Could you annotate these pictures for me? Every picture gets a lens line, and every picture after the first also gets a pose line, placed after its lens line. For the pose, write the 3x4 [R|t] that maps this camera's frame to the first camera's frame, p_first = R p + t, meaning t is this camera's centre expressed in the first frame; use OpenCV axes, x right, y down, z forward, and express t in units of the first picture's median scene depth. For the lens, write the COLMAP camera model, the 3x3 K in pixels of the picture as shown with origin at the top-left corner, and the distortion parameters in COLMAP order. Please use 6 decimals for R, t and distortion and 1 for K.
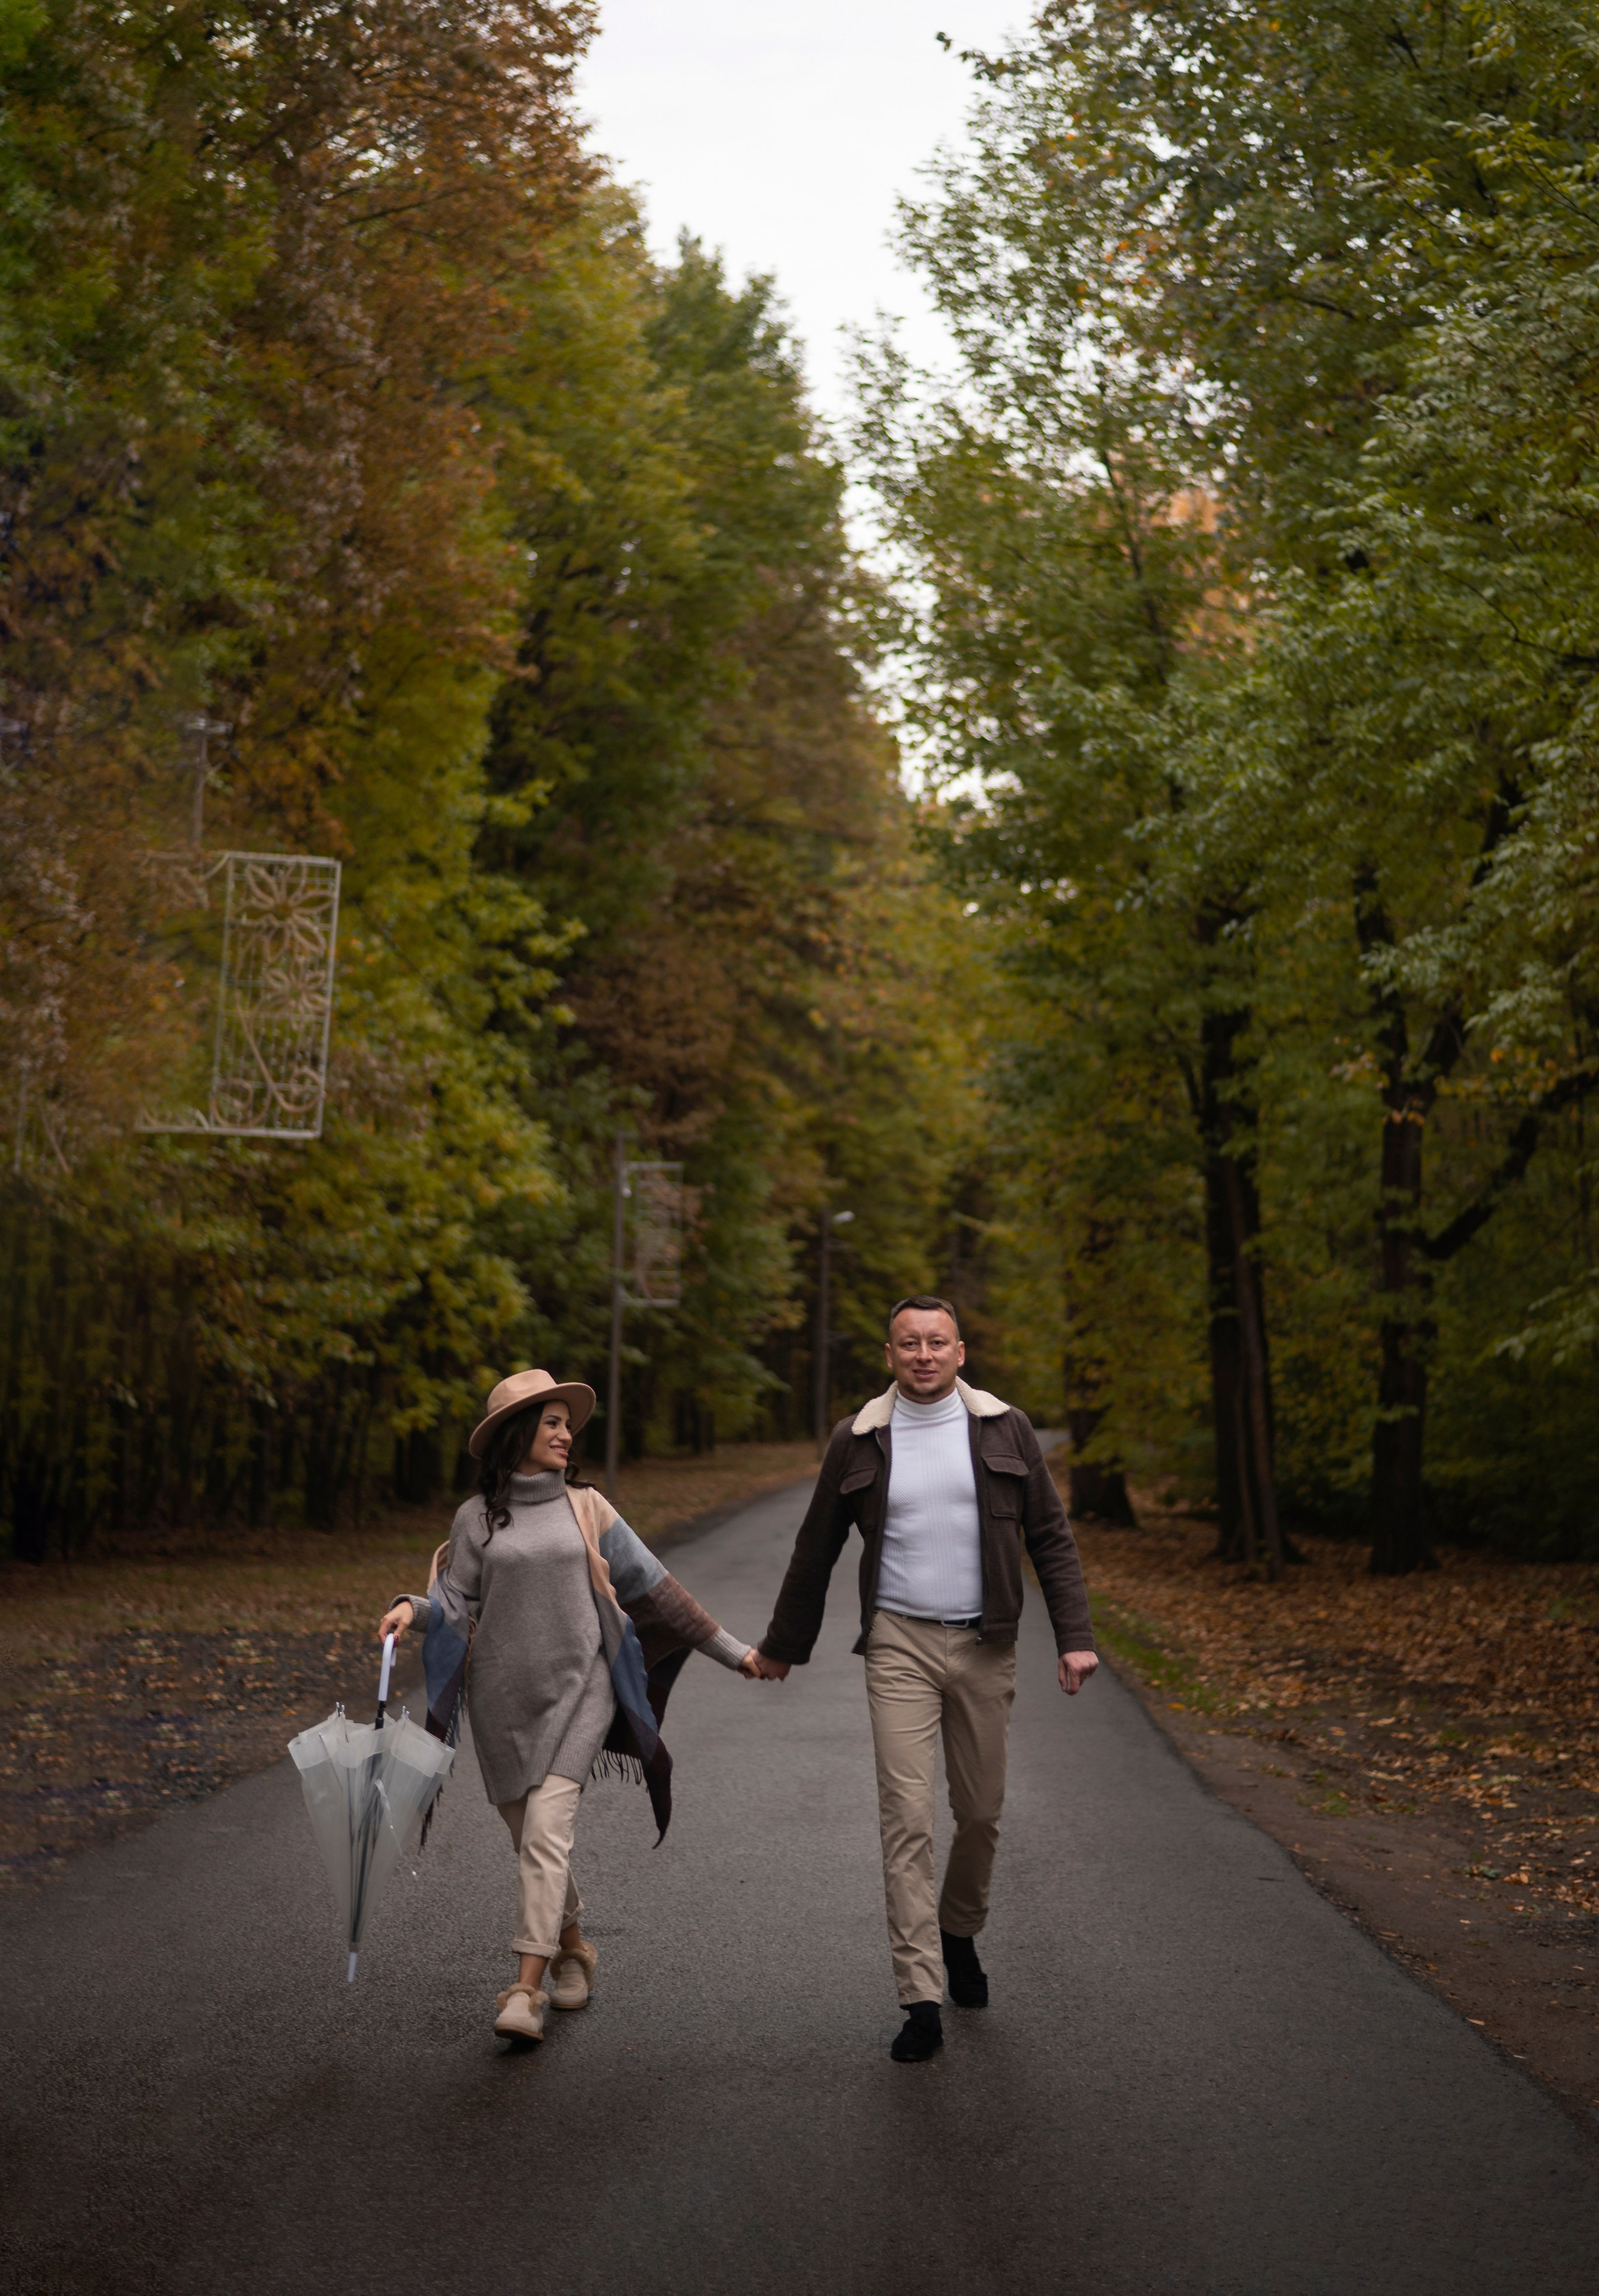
lens RADIAL K [[3570.0, 0, 895.9], [0, 3570.0, 1101.5], [0, 0, 1]] dist [-0.017754, -0.046400]
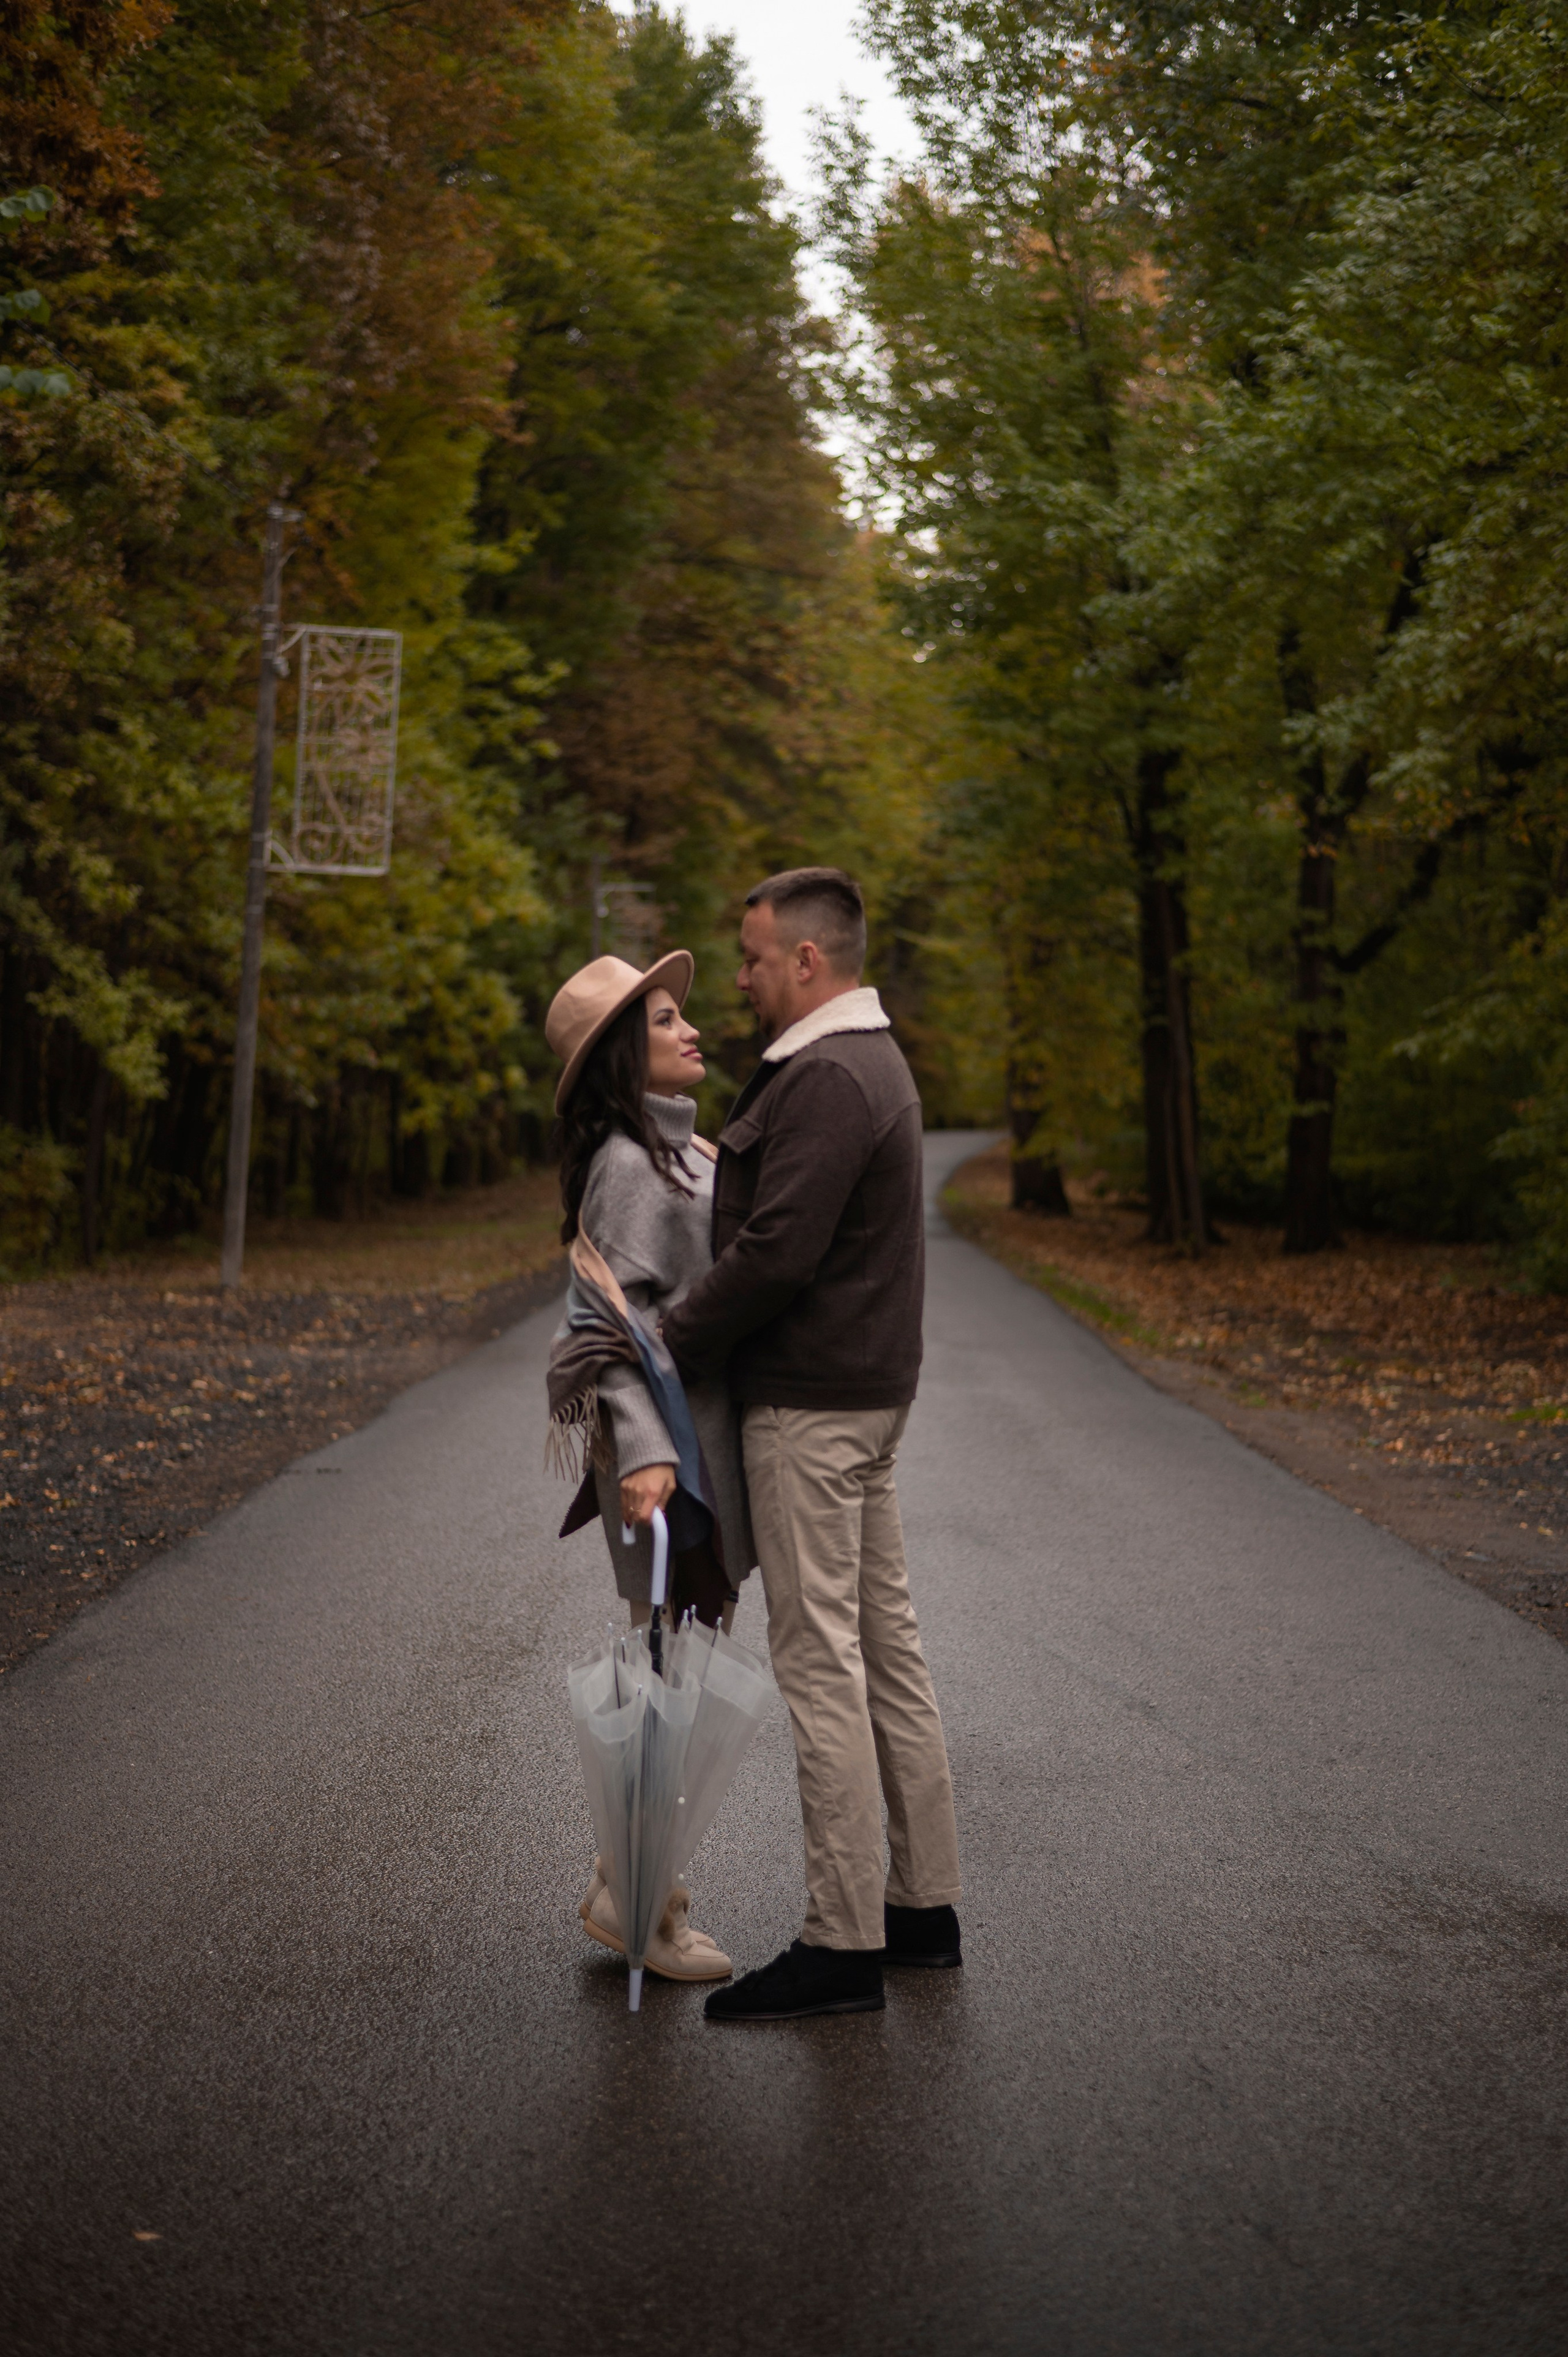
lens RADIAL K [[3457.8, 0, 778.6], [0, 3457.8, 1272.6], [0, 0, 1]] dist [-0.029890, 0.091813]
pose [[0.999907, -0.002448, -0.013434, -0.011502], [0.004189, 0.991352, 0.131163, -0.005085], [0.012997, -0.131207, 0.991270, -0.082564]]
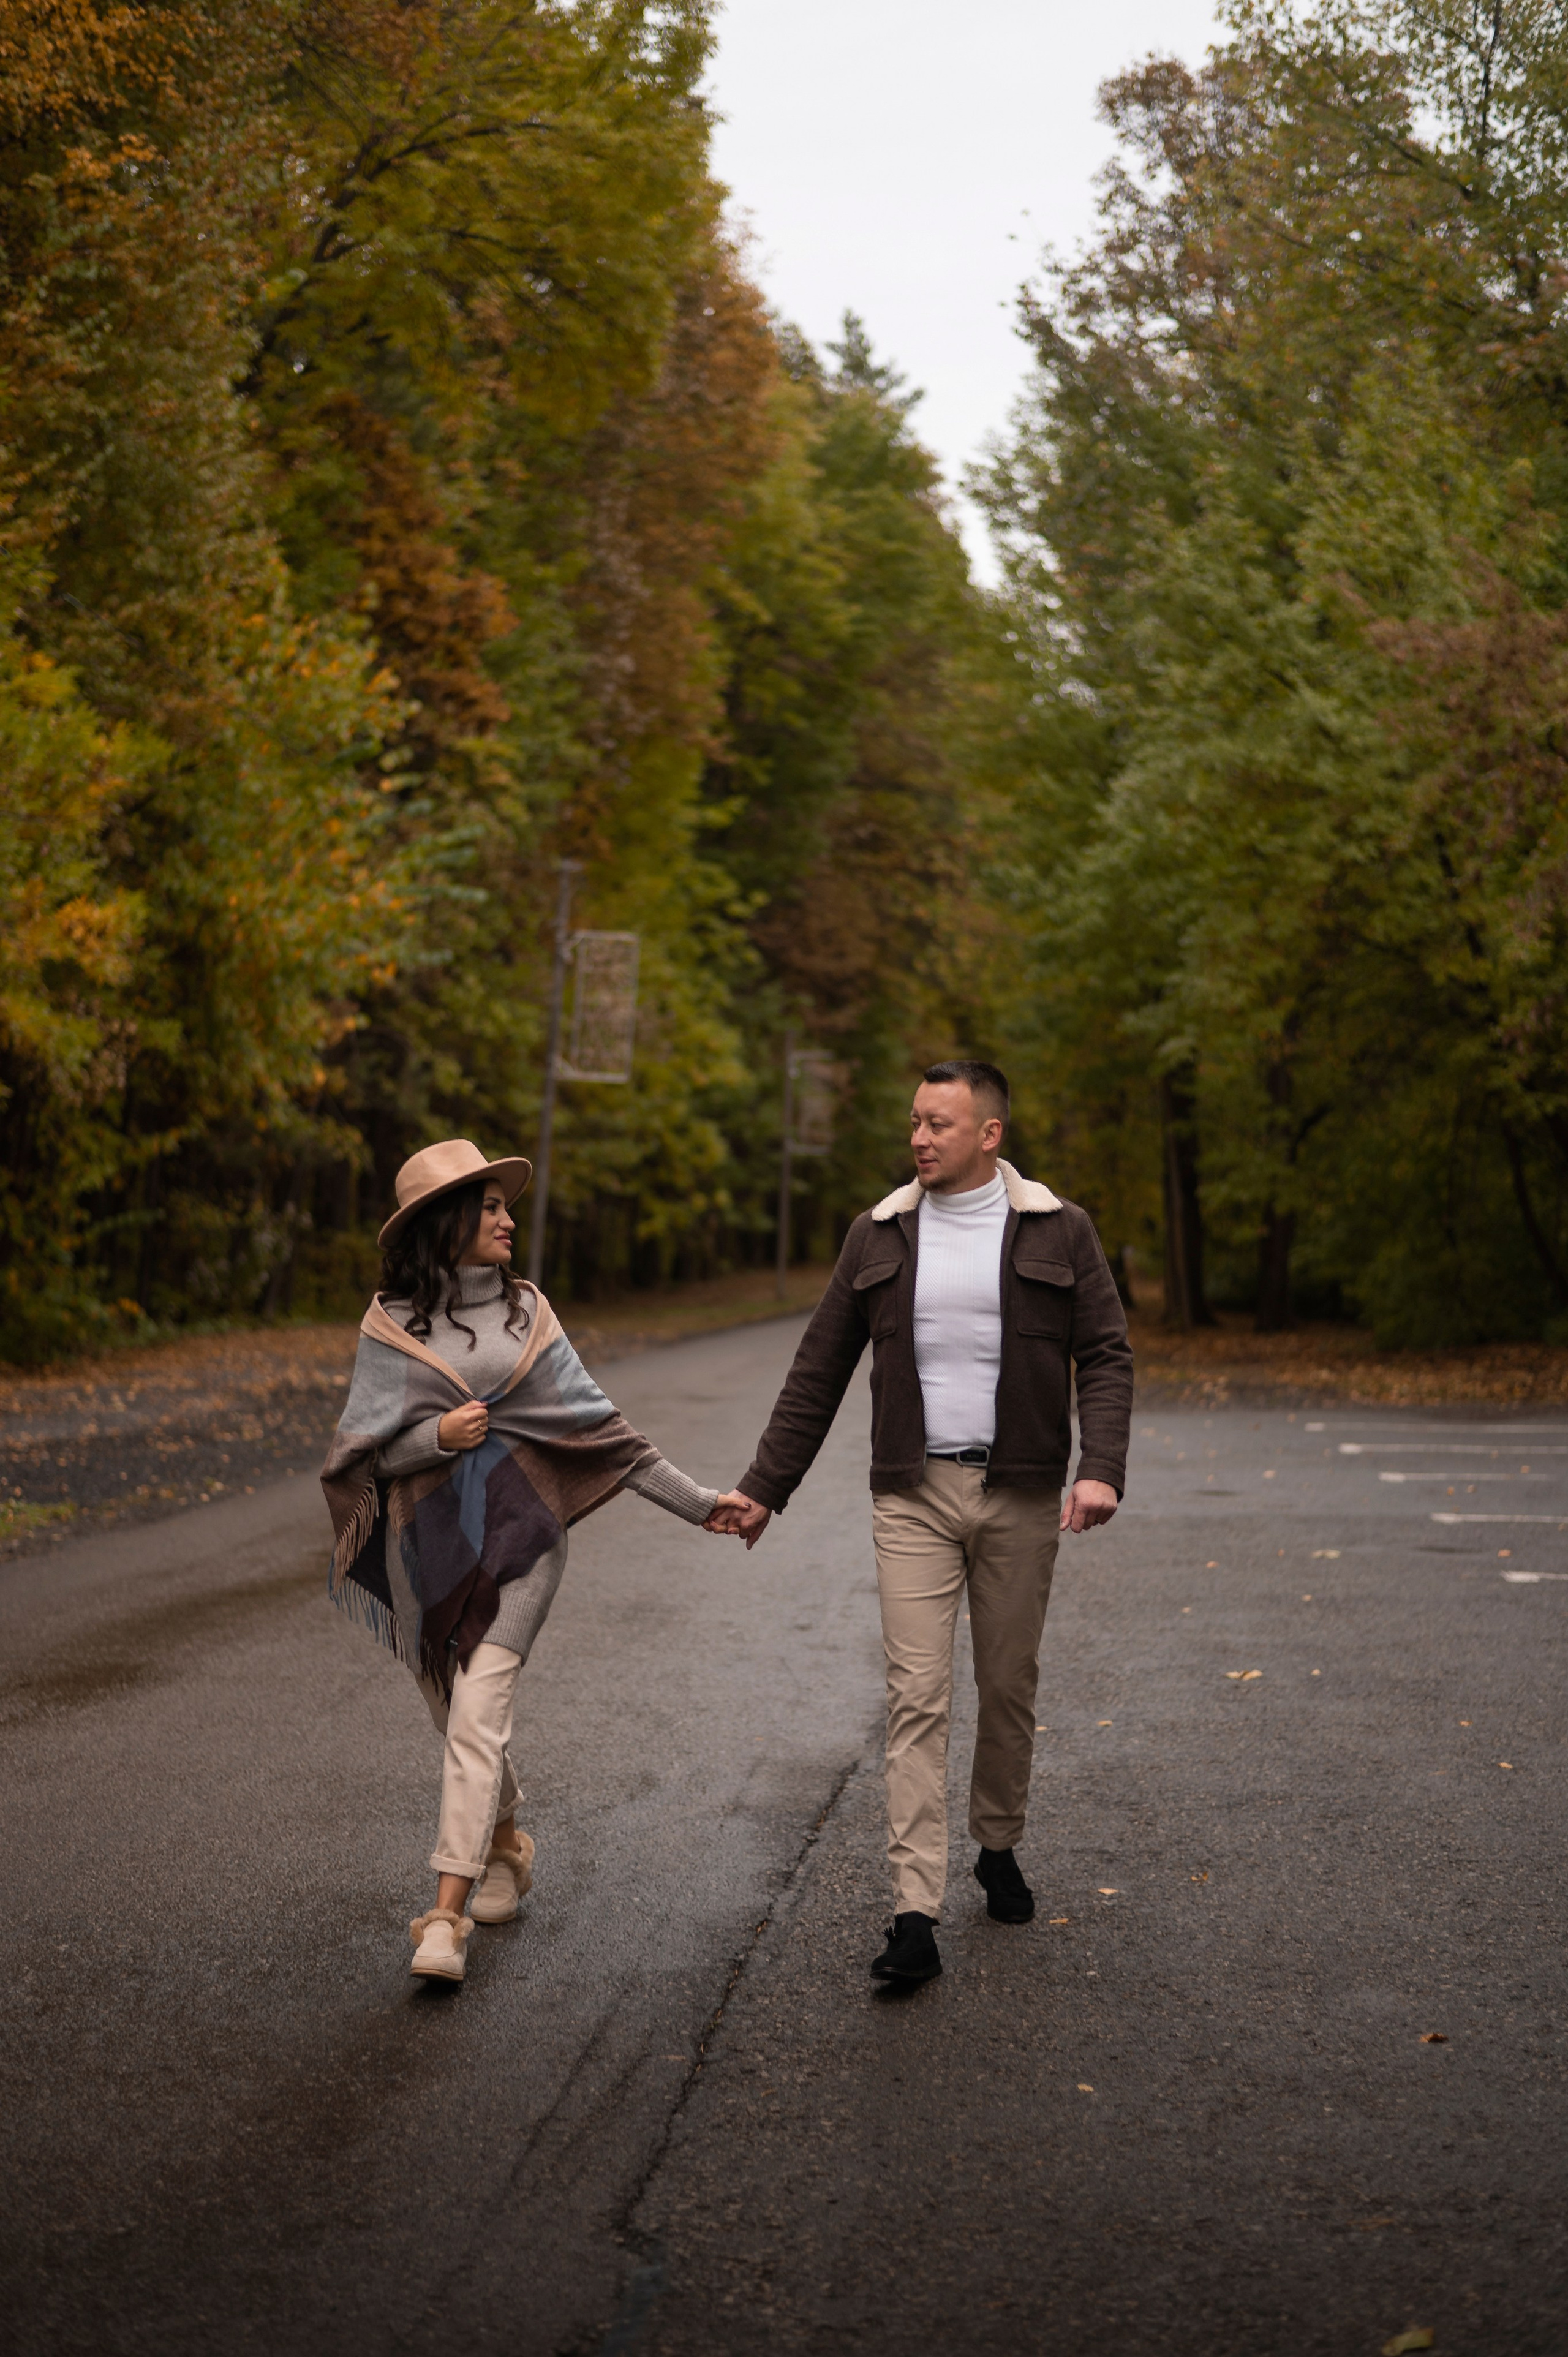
lens RADIAL K [[3424.7, 0, 776.0], [0, 3424.7, 1181.0], [0, 0, 1]] dist [-0.003805, 0.104272]
pose [[0.996417, 0.011837, -0.083748, 0.046059], [-0.005800, 0.997390, 0.071966, -0.042599], [0.084381, -0.071223, 0.993885, -0.519591]]
